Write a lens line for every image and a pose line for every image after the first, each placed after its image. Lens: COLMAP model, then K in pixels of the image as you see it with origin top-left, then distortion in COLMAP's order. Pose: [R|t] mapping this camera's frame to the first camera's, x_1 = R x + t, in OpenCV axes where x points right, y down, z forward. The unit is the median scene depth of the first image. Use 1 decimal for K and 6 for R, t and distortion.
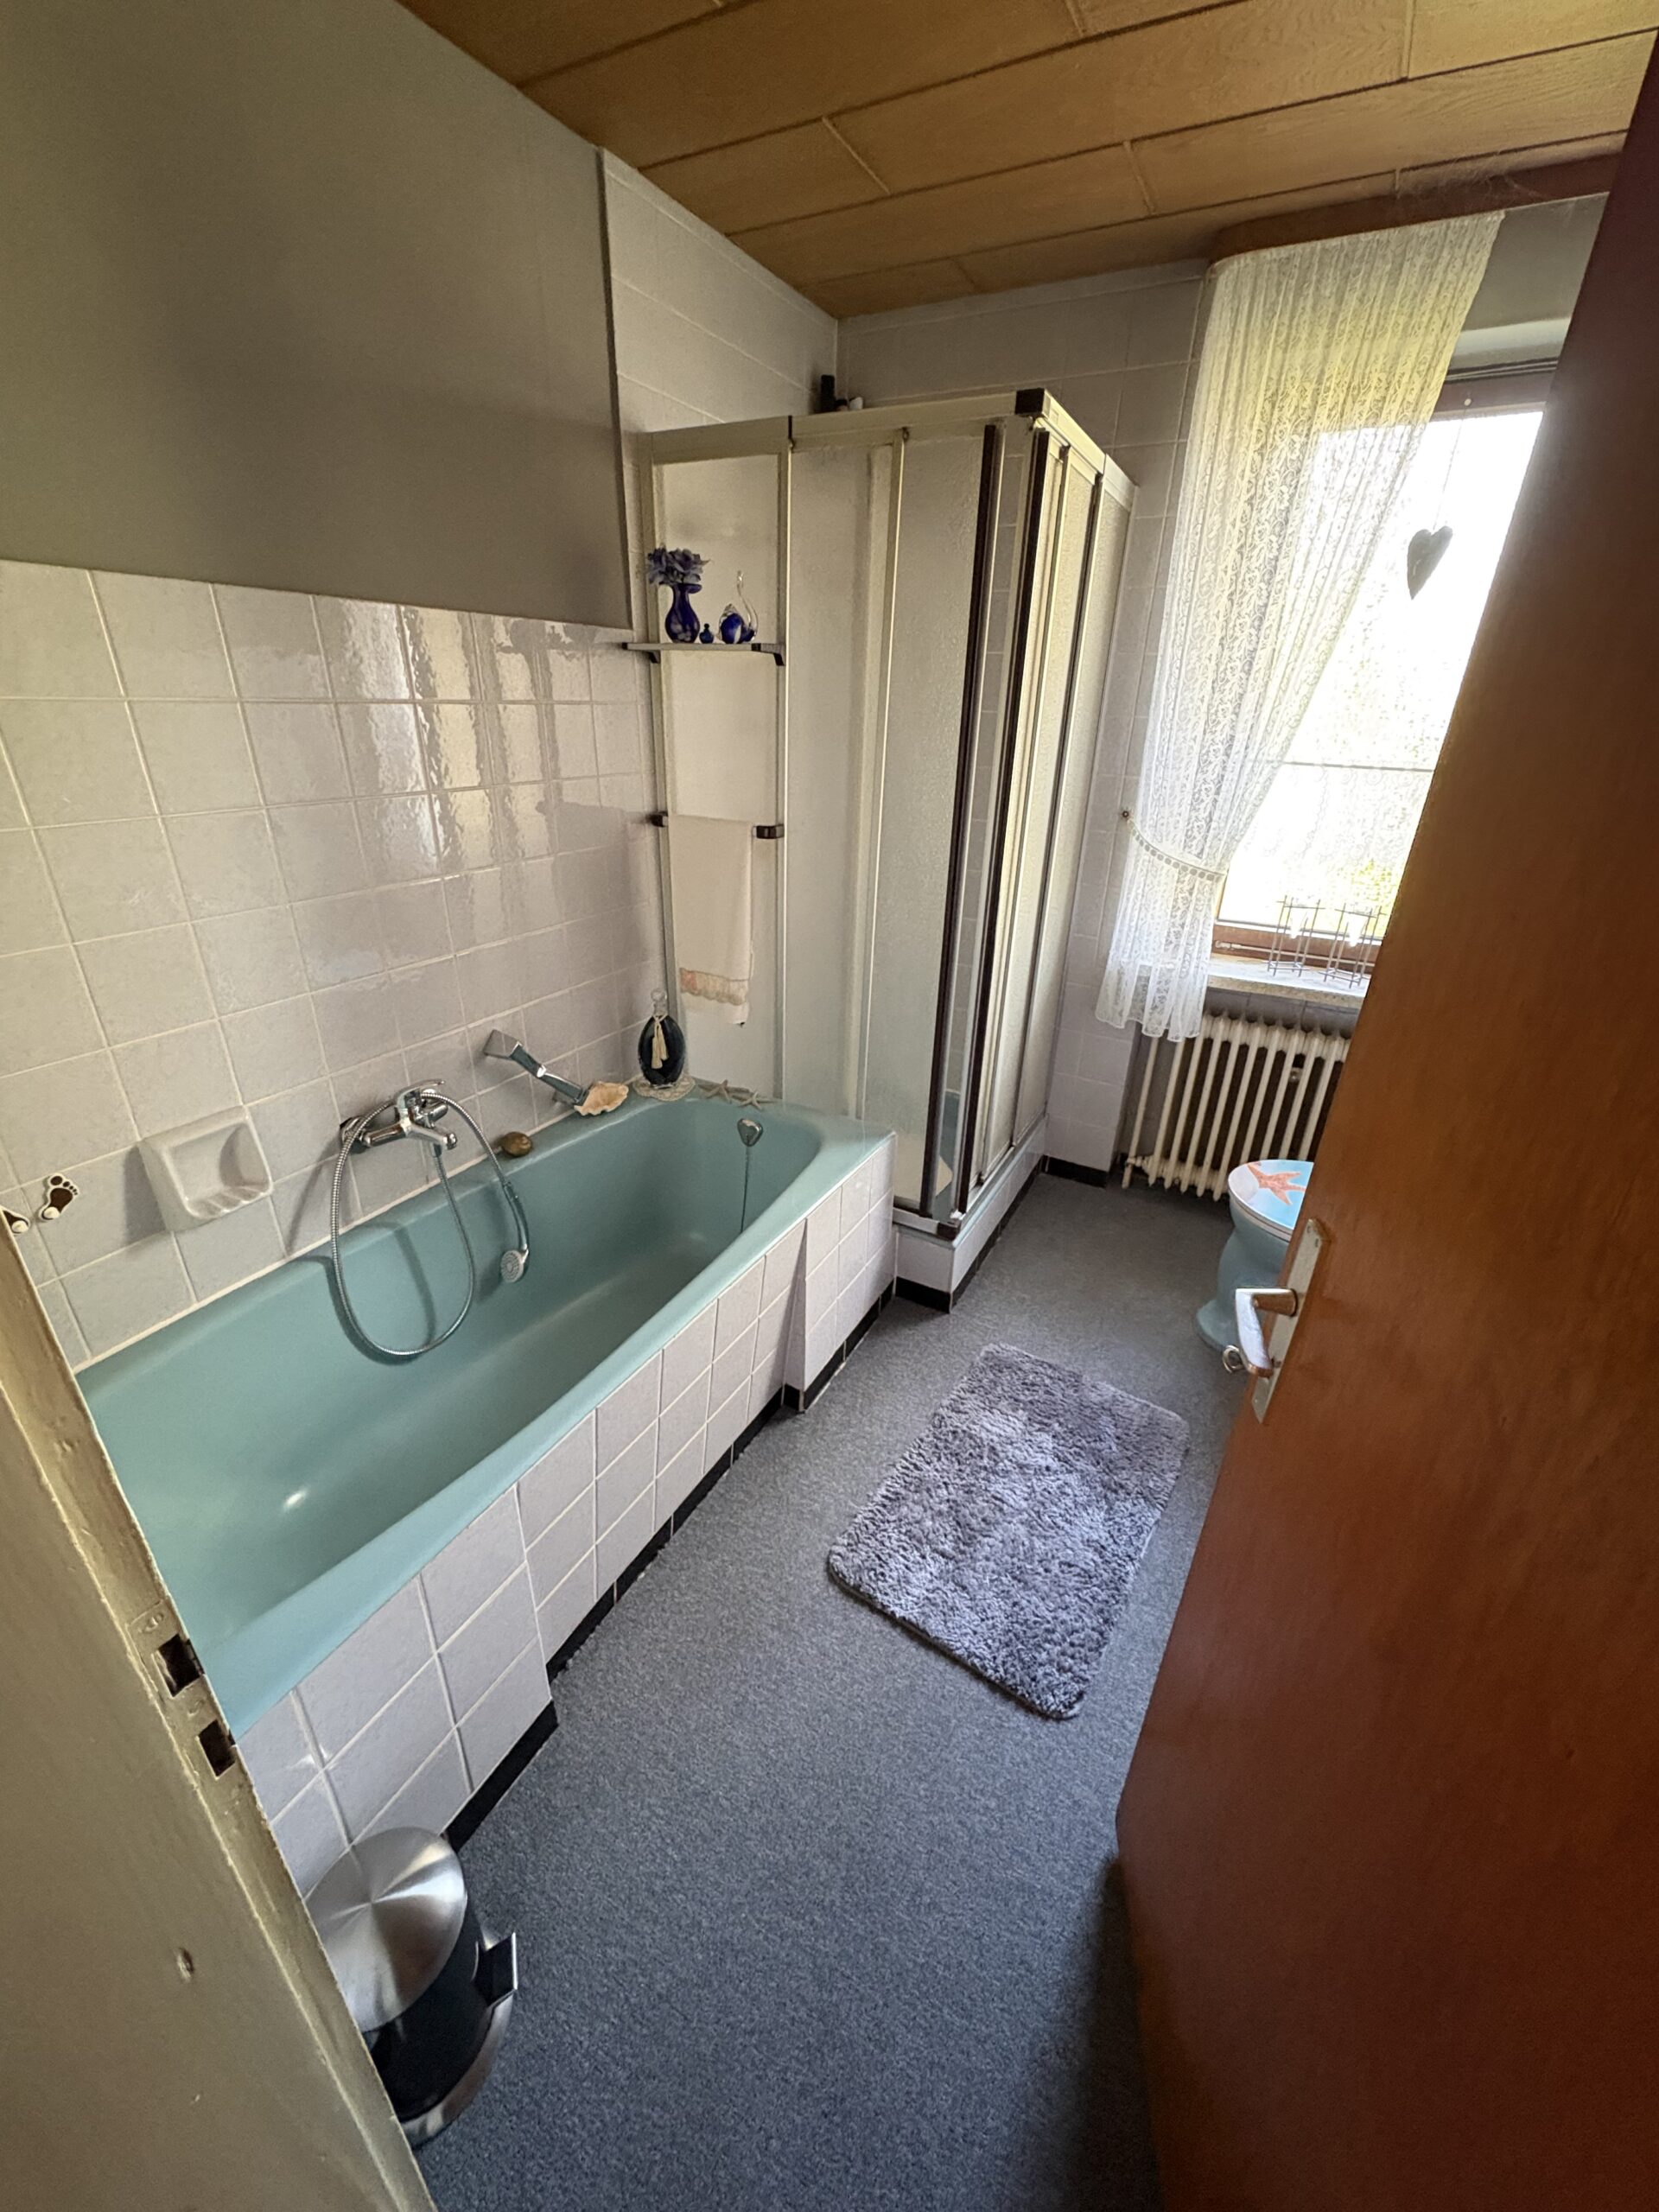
lens RADIAL K [[886.1, 0, 839.8], [0, 886.1, 1112.3], [0, 0, 1]] dist [0.010402, 0.000394]
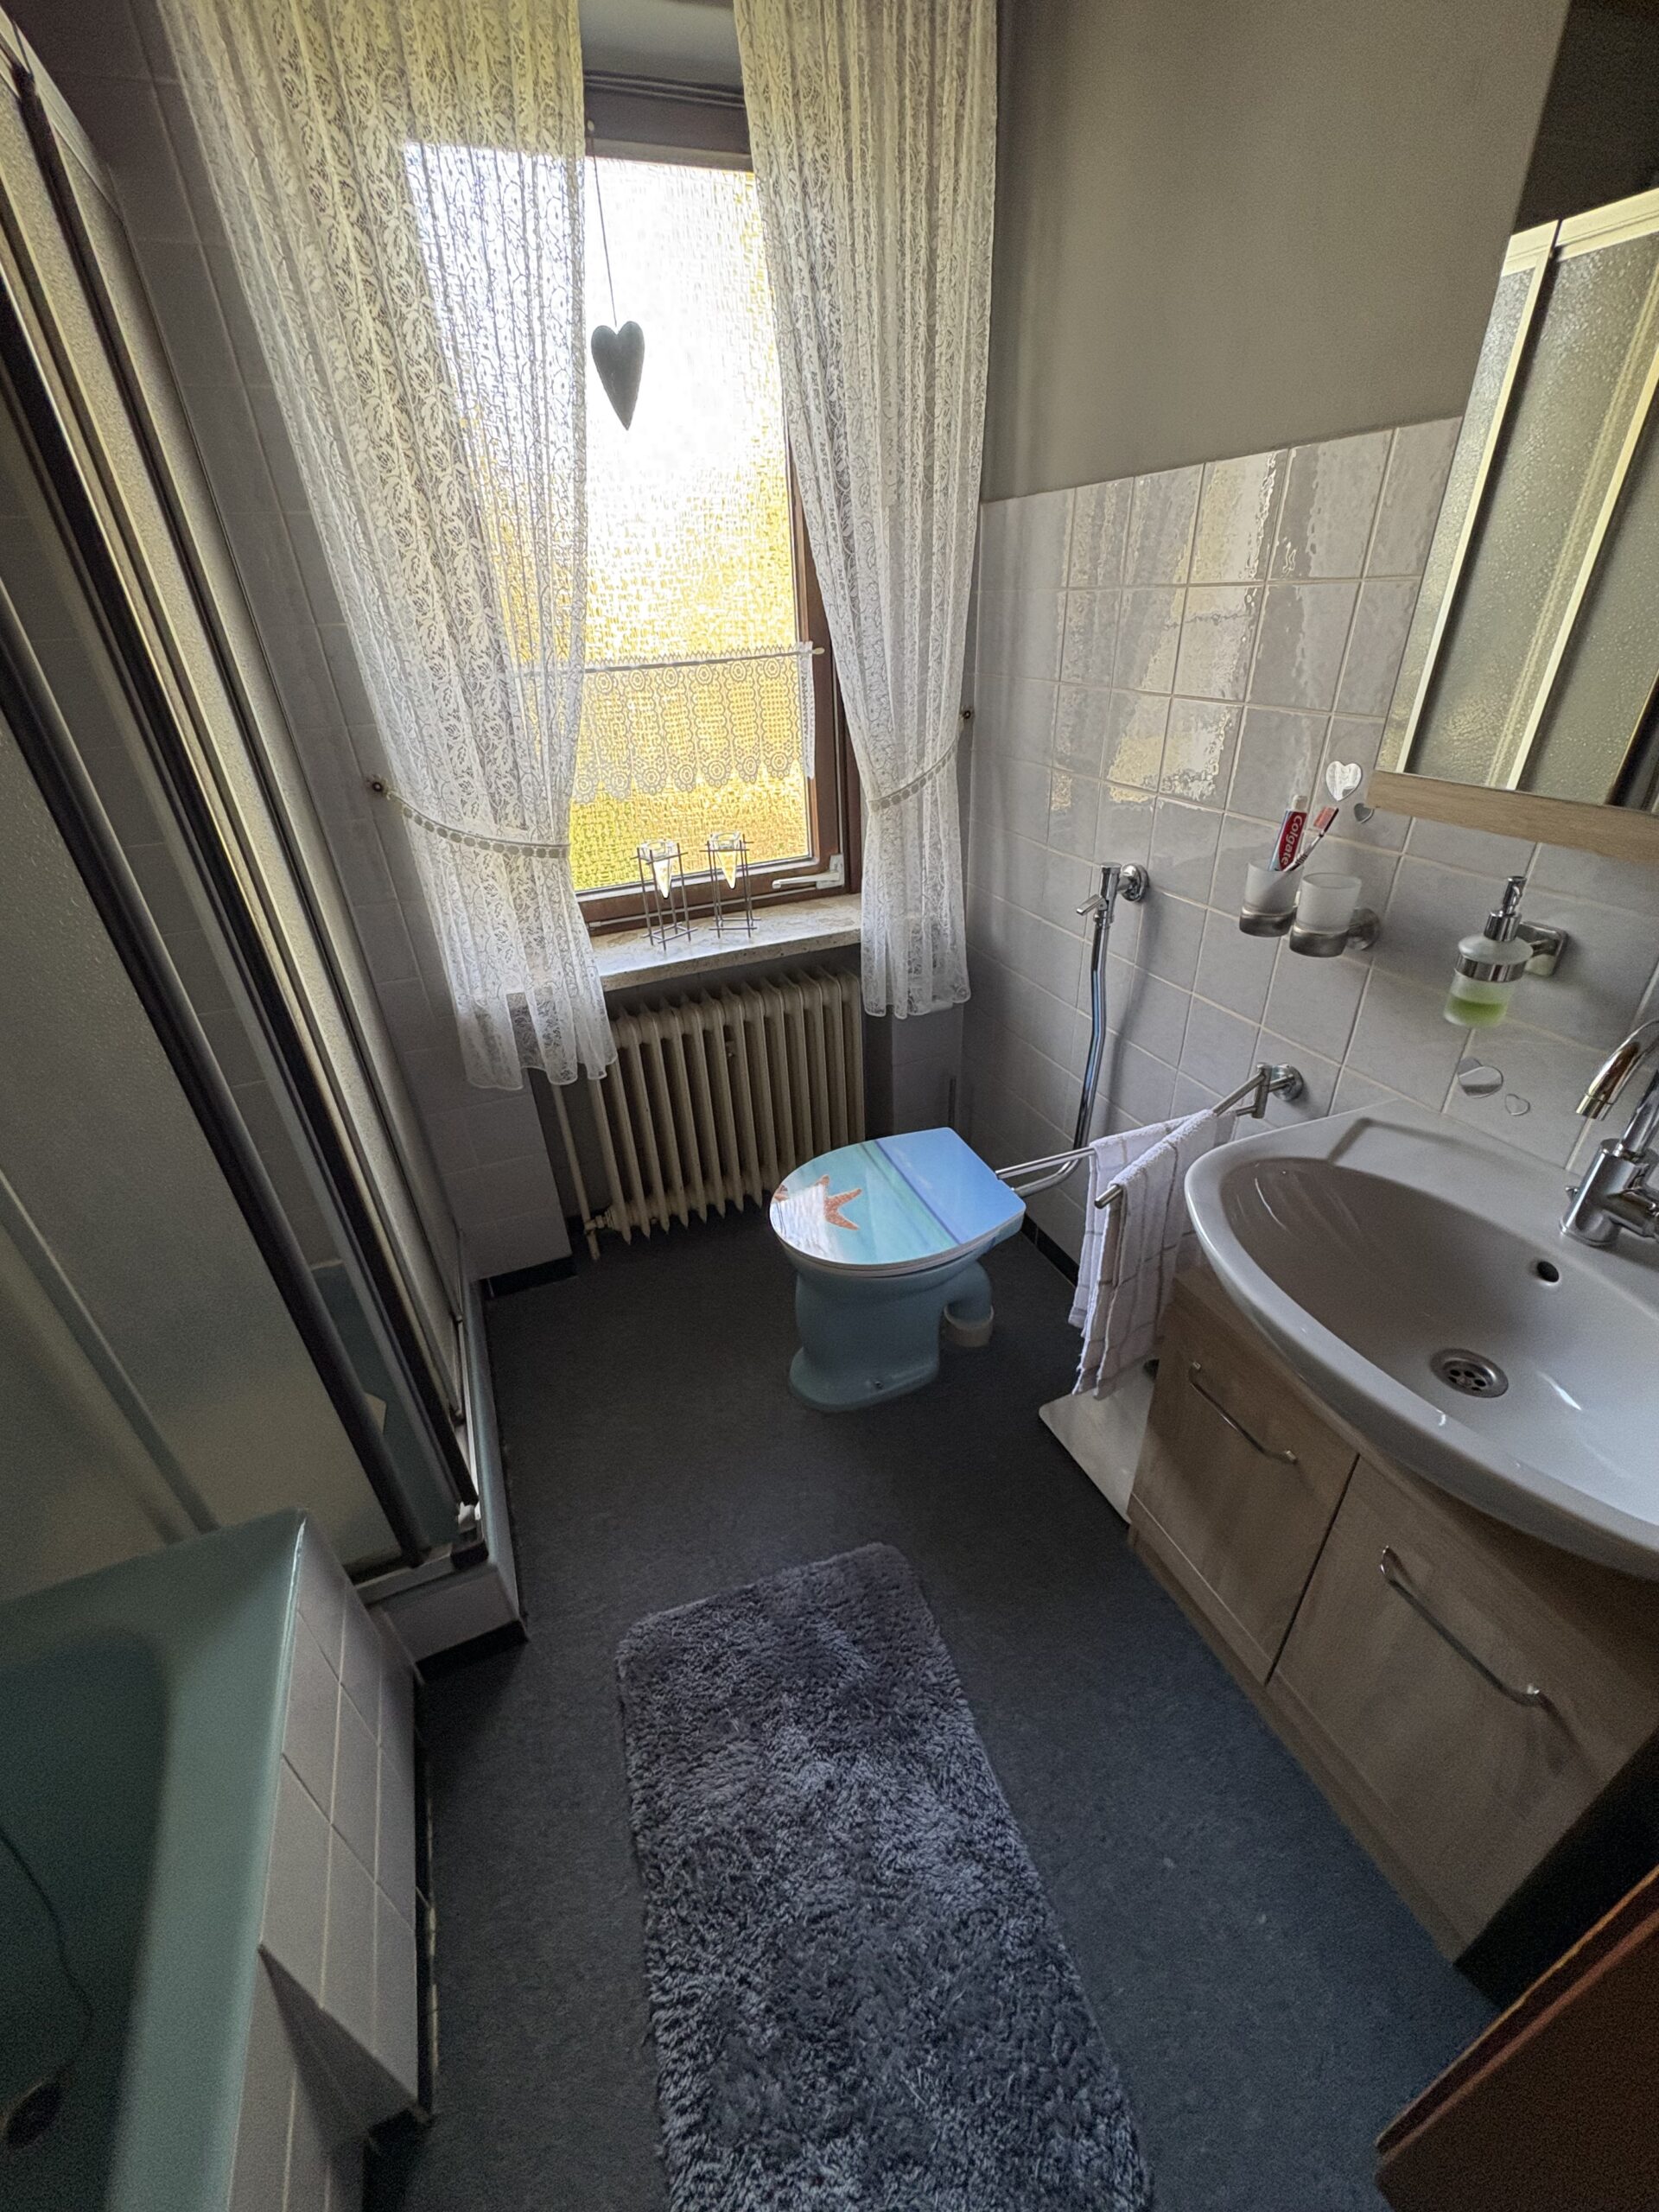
lens RADIAL K [[886.1, 0, 825.4], [0, 886.1, 1097.4], [0, 0, 1]] dist [0.010402, 0.000394]
pose [[0.630486, -0.443262, 0.637187, 0.025678], [0.381327, 0.891894, 0.243134, -0.178205], [-0.676075, 0.089684, 0.731354, 0.360570]]
